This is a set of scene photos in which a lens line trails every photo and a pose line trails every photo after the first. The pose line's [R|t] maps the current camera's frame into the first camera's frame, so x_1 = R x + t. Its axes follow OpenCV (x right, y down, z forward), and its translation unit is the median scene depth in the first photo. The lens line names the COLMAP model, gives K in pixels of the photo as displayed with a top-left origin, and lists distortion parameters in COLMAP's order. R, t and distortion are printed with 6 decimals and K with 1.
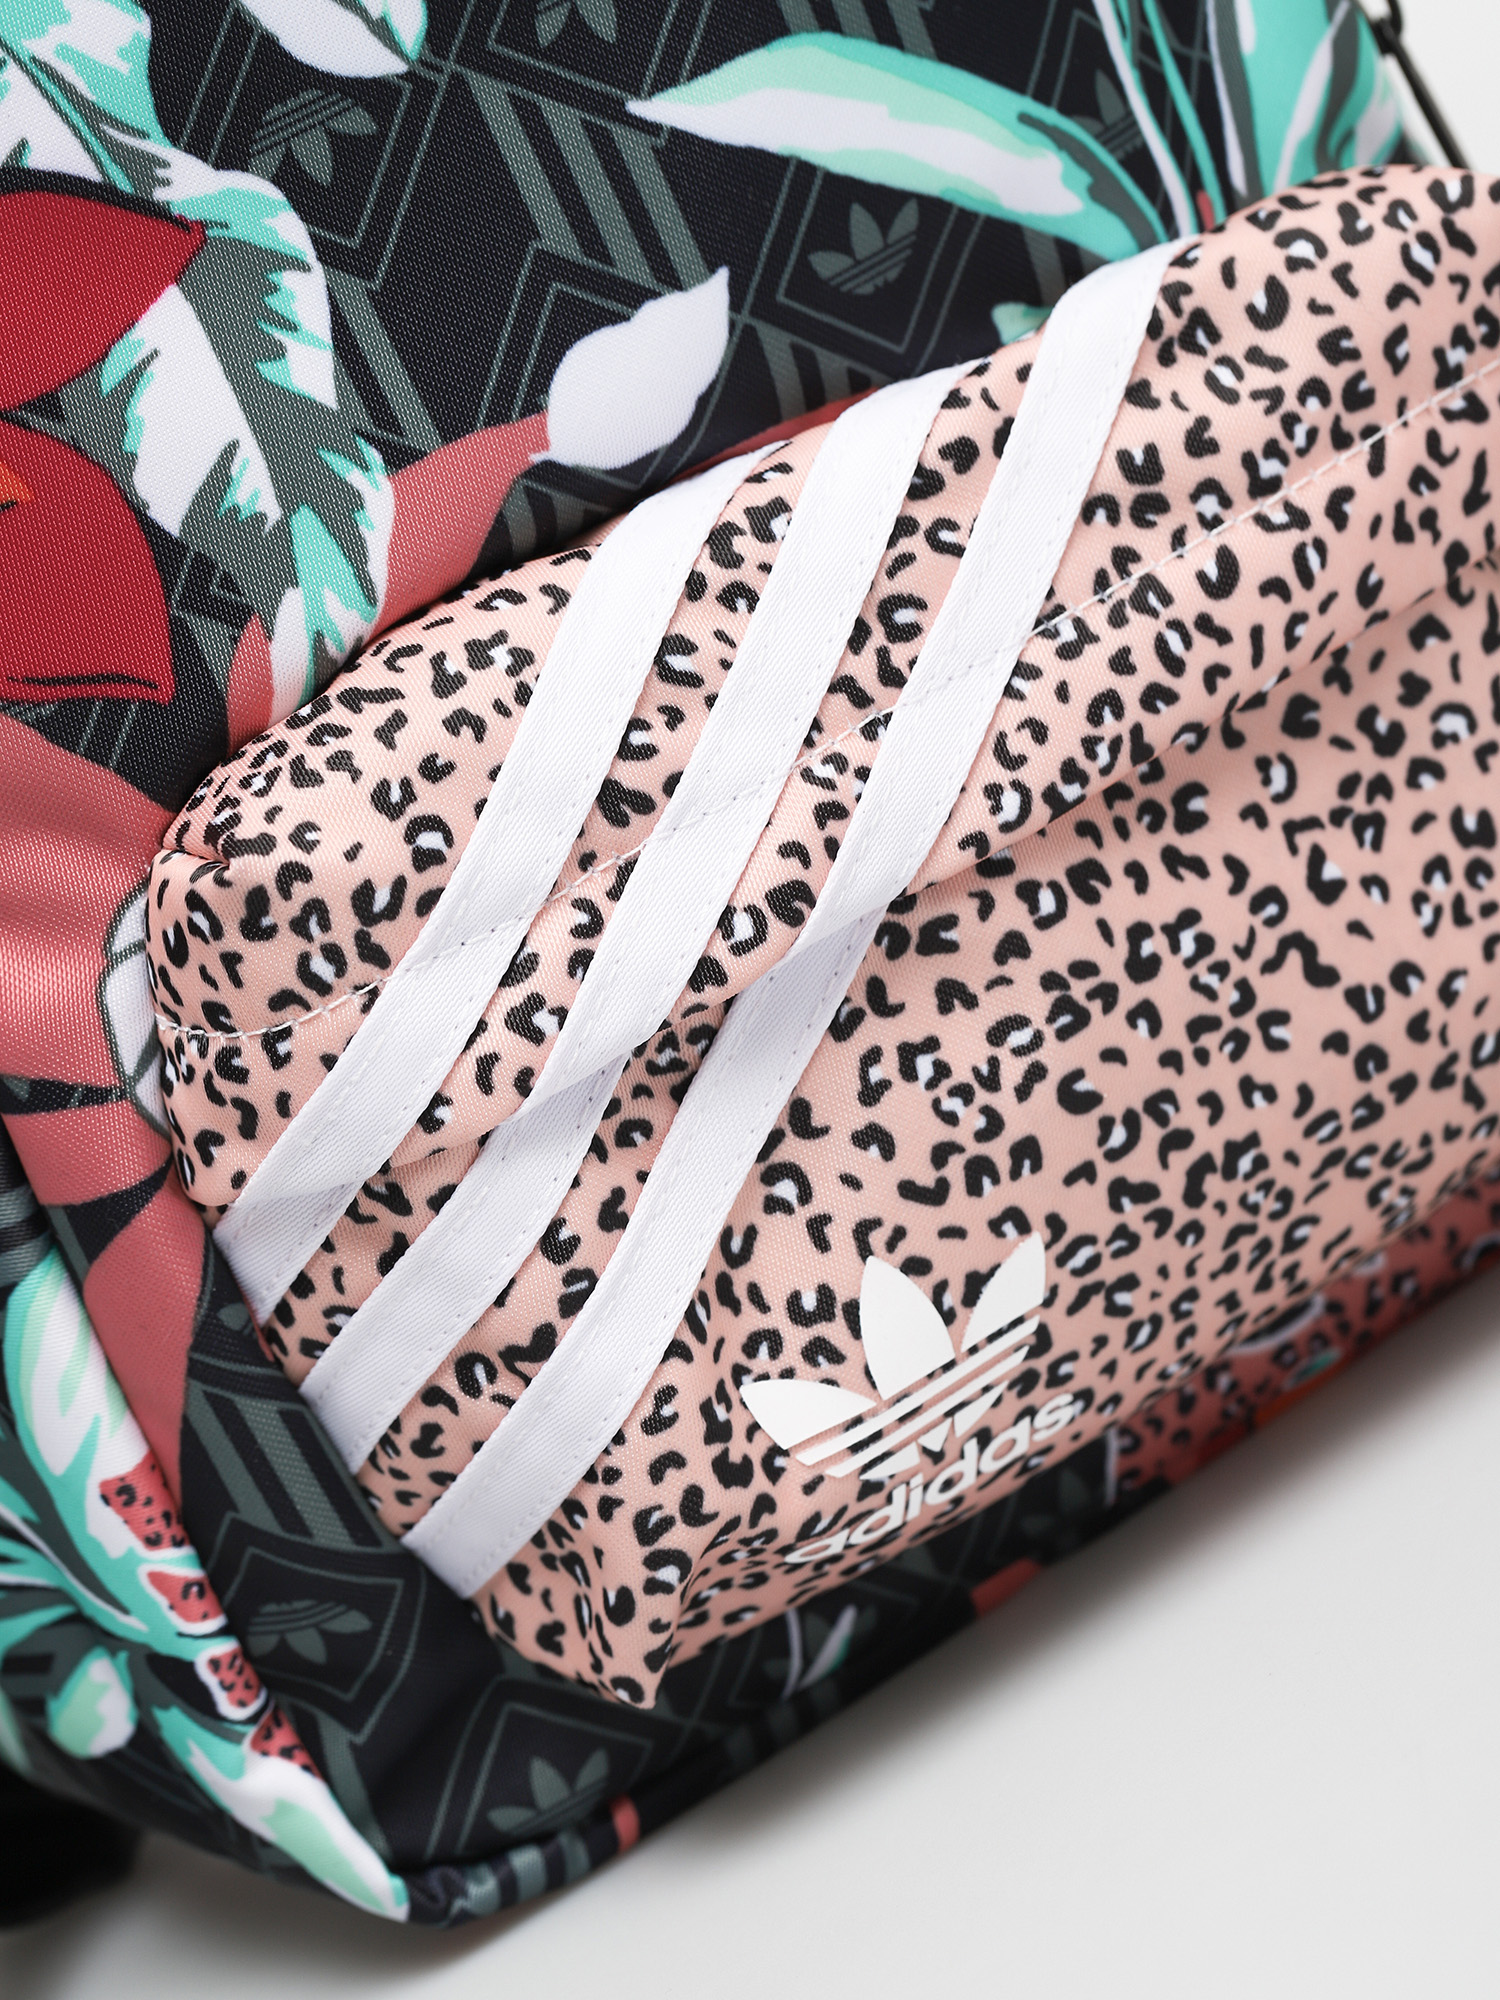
lens RADIAL K [[5935.2, 0, 750.0], [0, 5935.2, 1000.0], [0, 0, 1]] dist [-0.210022, 2.432719]
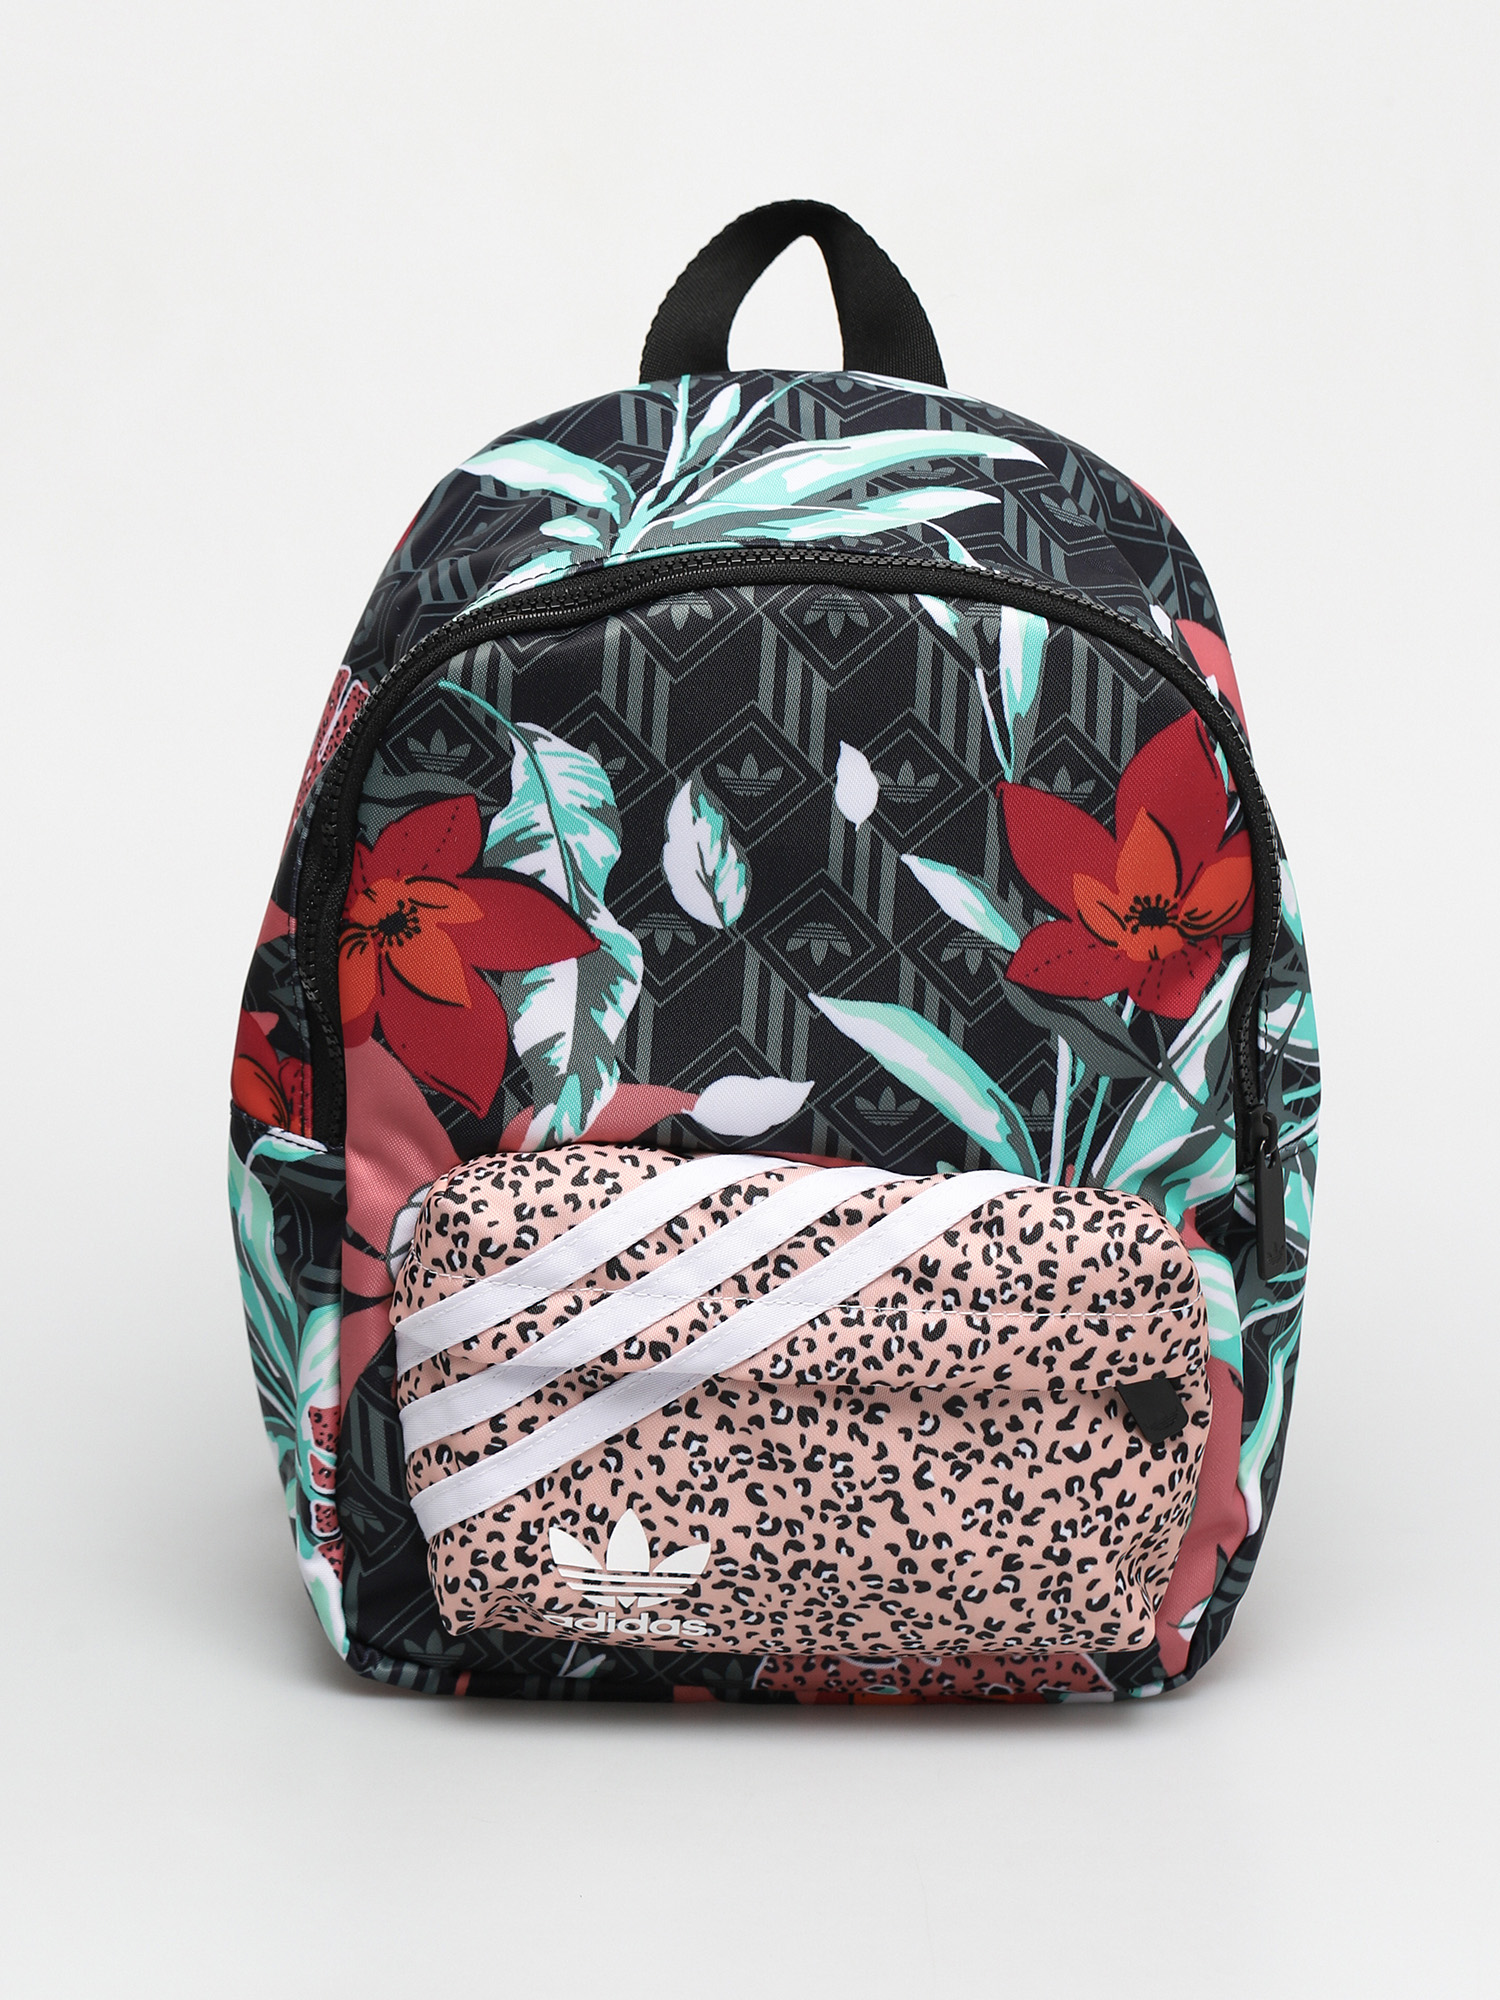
lens RADIAL K [[5935.2, 0, 750.0], [0, 5935.2, 1000.0], [0, 0, 1]] dist [-0.210022, 2.432719]
pose [[0.811856, 0.532996, -0.238337, 0.470604], [-0.528869, 0.844278, 0.086560, -0.321922], [0.247359, 0.055774, 0.967317, -1.068327]]
